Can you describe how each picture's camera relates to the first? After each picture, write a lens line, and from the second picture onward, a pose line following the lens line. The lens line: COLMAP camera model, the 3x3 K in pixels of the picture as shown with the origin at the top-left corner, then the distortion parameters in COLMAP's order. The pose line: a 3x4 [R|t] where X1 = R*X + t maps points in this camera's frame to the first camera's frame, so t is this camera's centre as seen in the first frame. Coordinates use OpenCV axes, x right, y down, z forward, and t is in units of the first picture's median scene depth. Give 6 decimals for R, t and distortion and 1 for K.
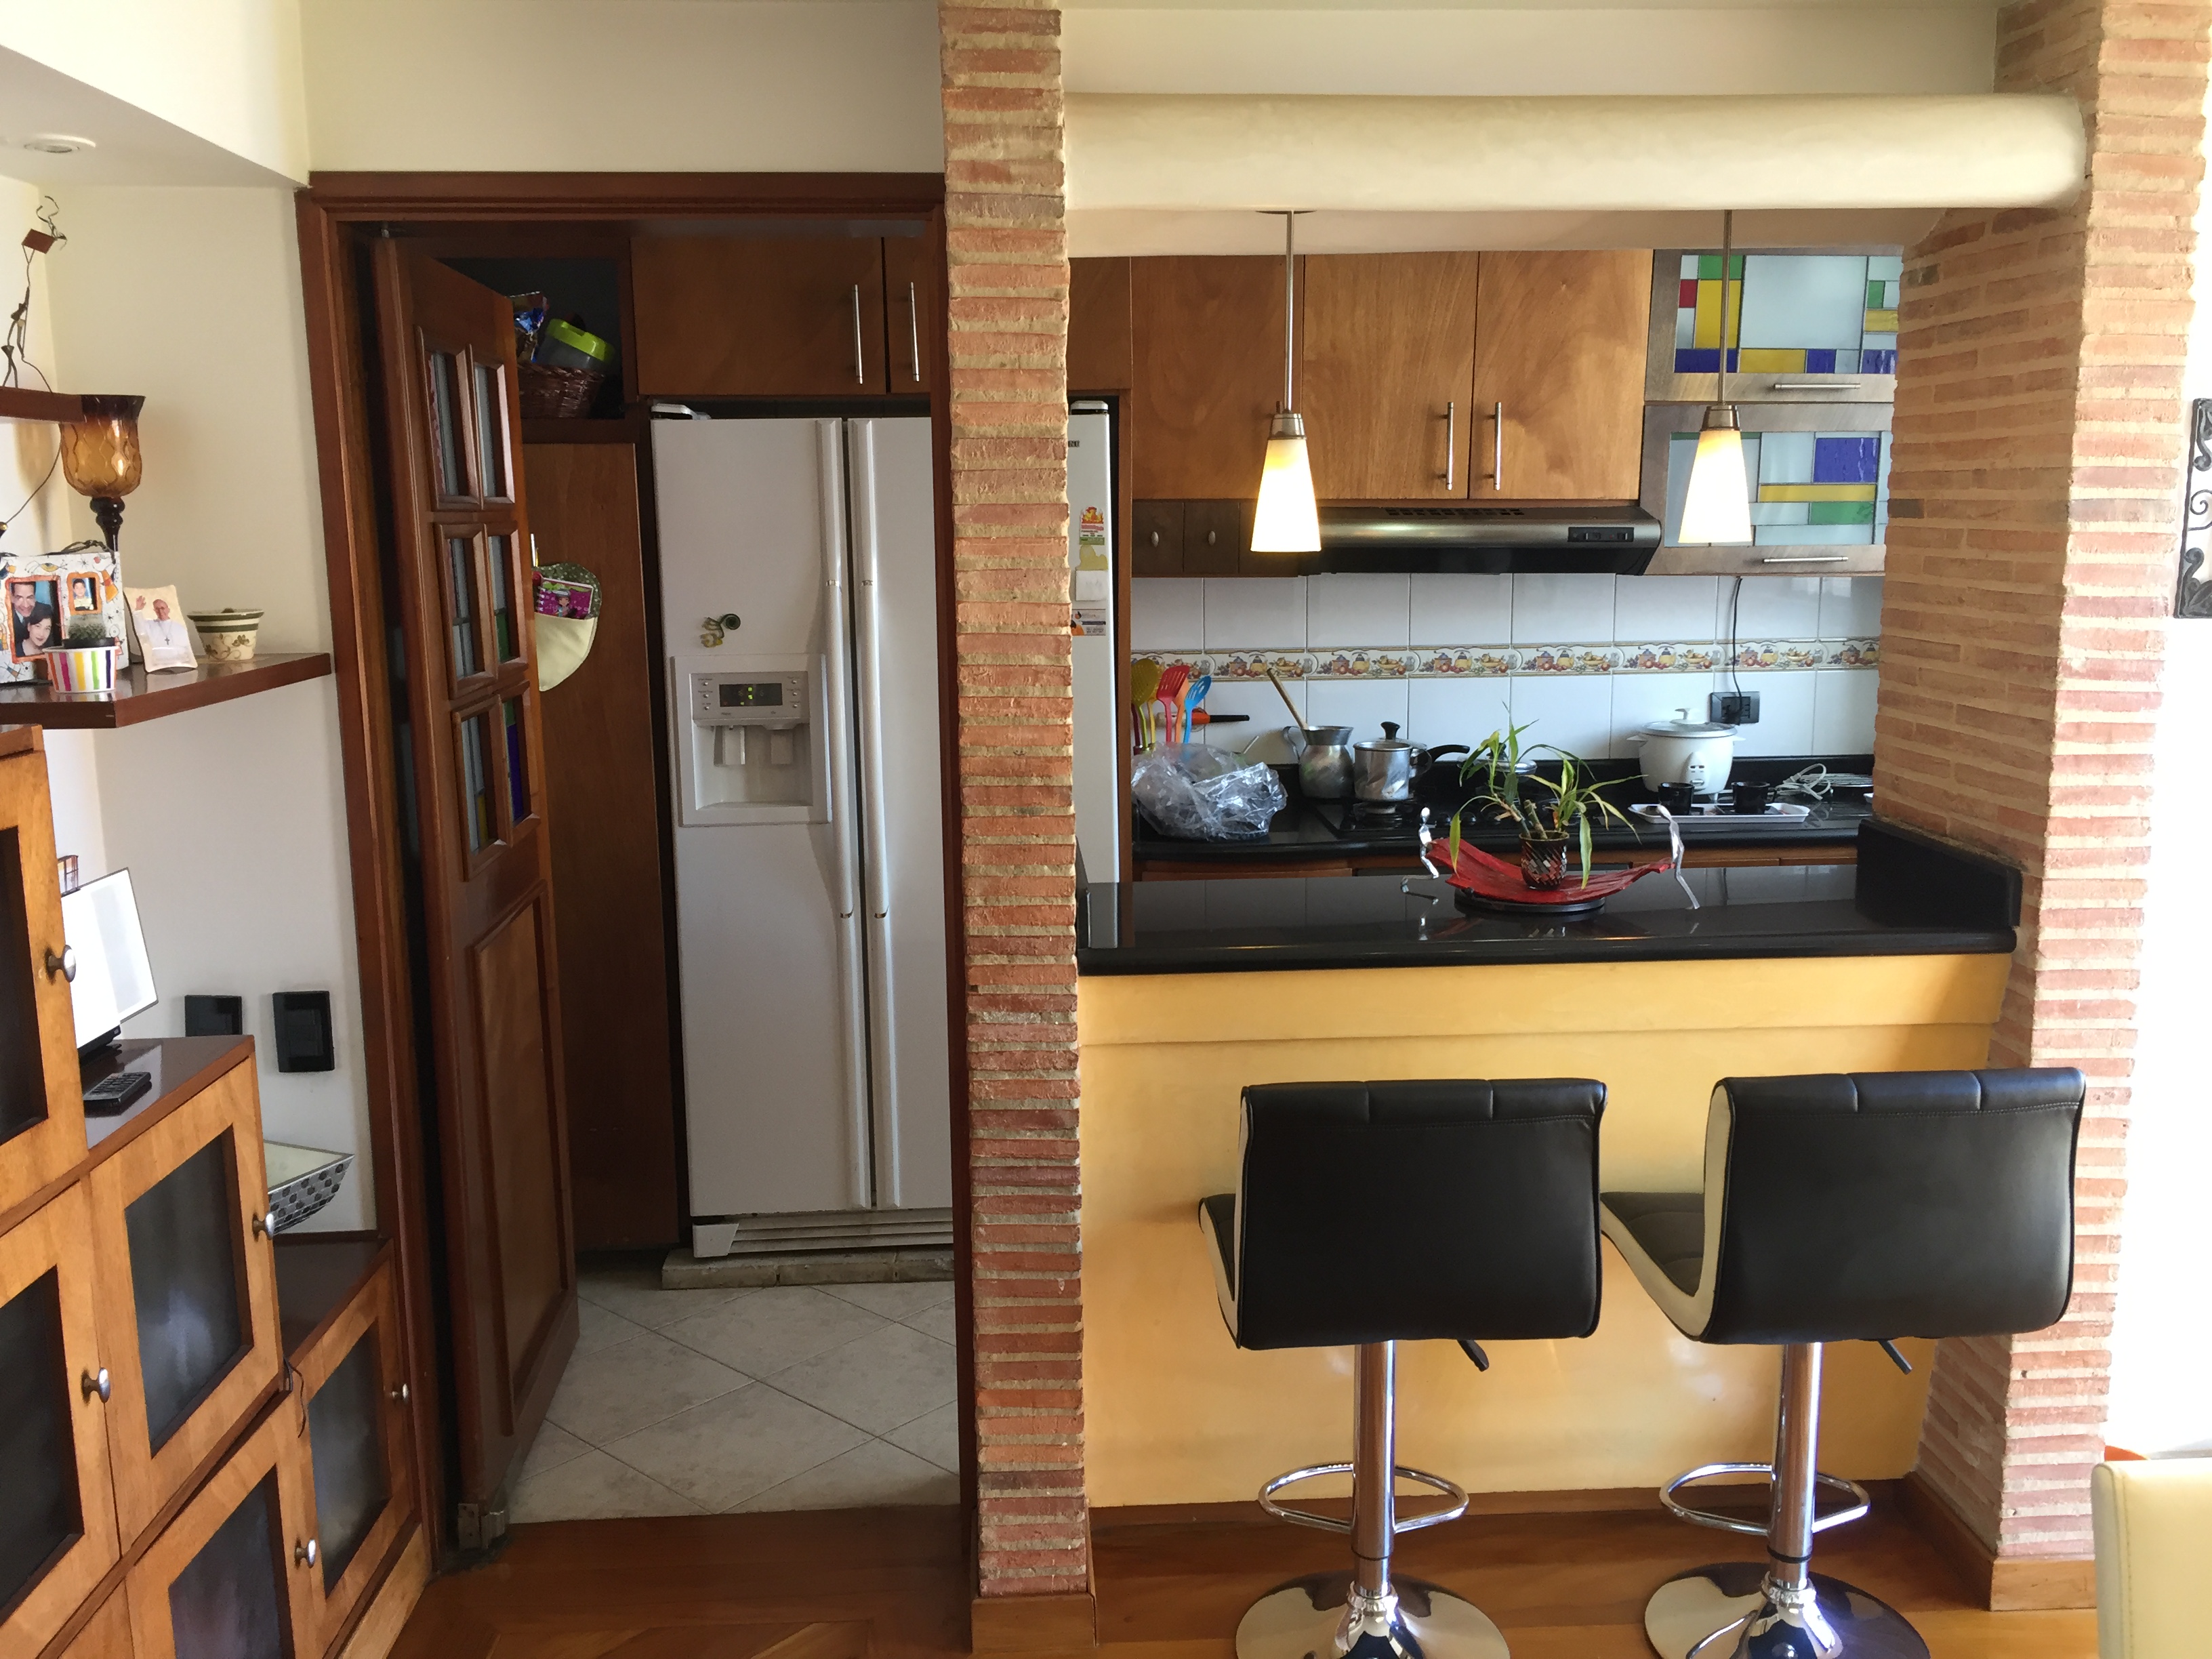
lens RADIAL K [[1898.3, 0, 1110.7], [0, 1898.3, 840.1], [0, 0, 1]] dist [0.081738, -0.110231]
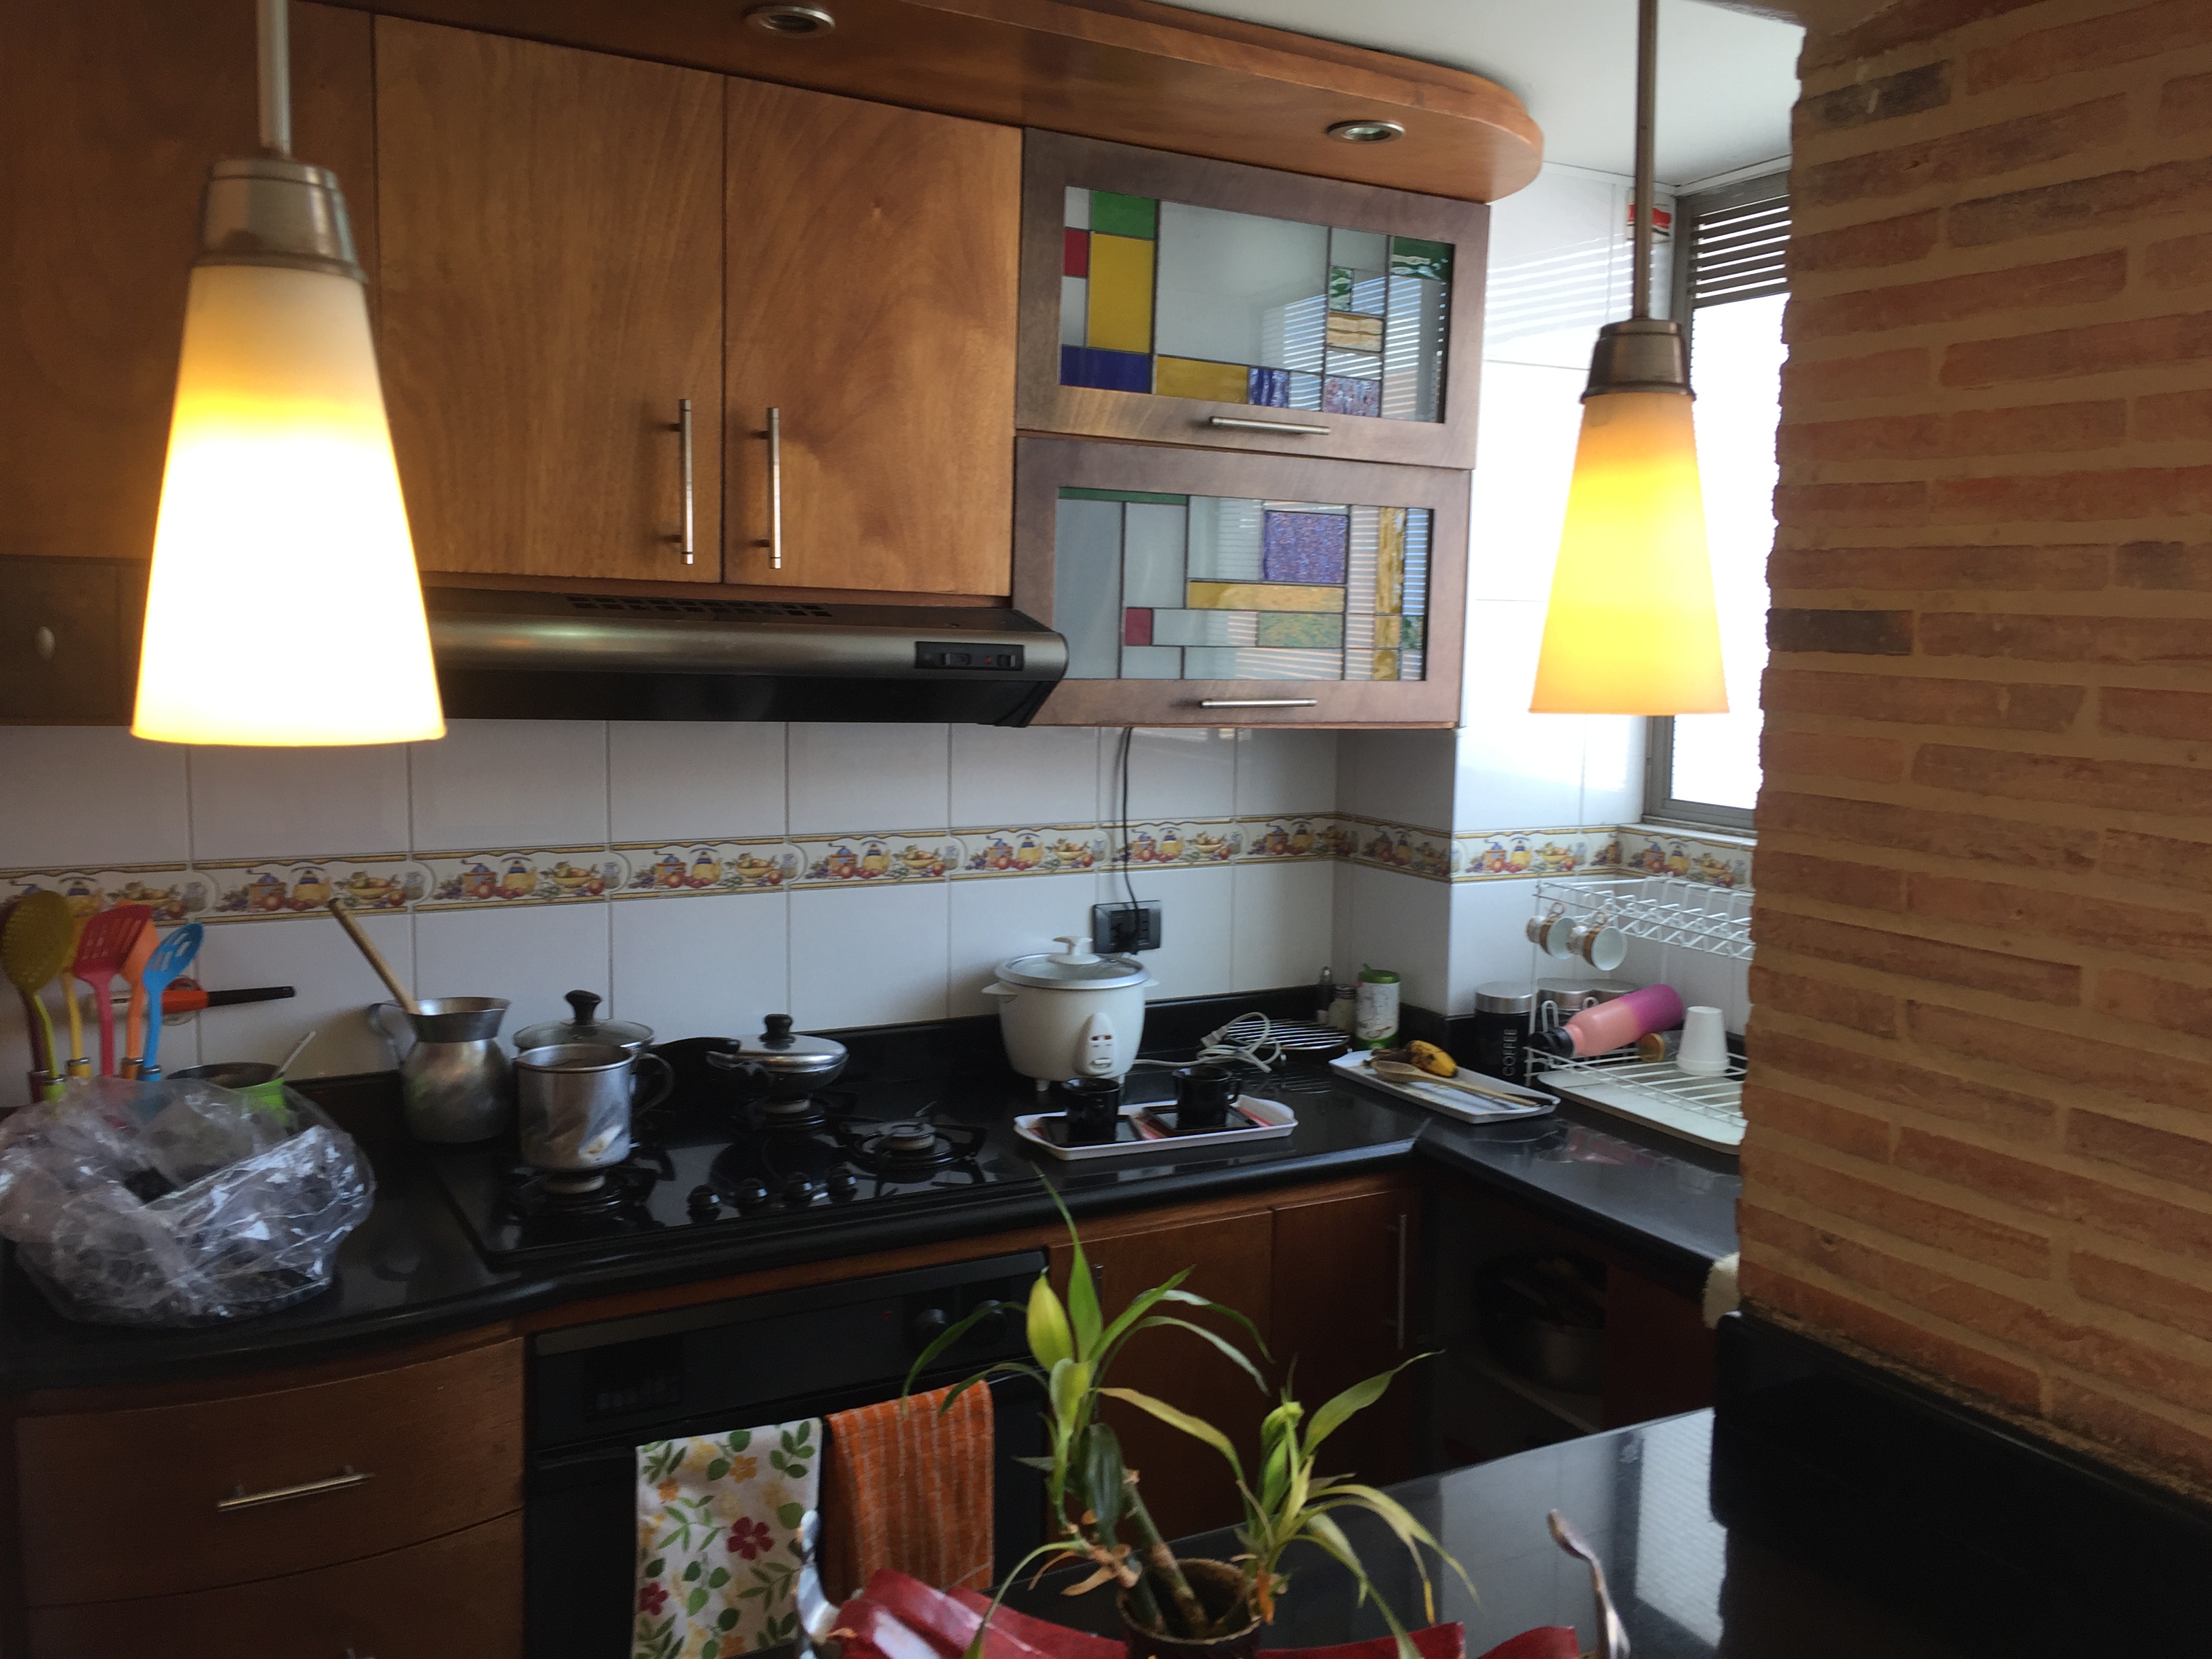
lens RADIAL K [[1898.3, 0, 1110.7], [0, 1898.3, 840.1], [0, 0, 1]] dist [0.081738, -0.110231]
pose [[0.900760, -0.023636, 0.433674, 0.051881], [0.045727, 0.998129, -0.040578, -0.080562], [-0.431904, 0.056381, 0.900156, 0.476975]]
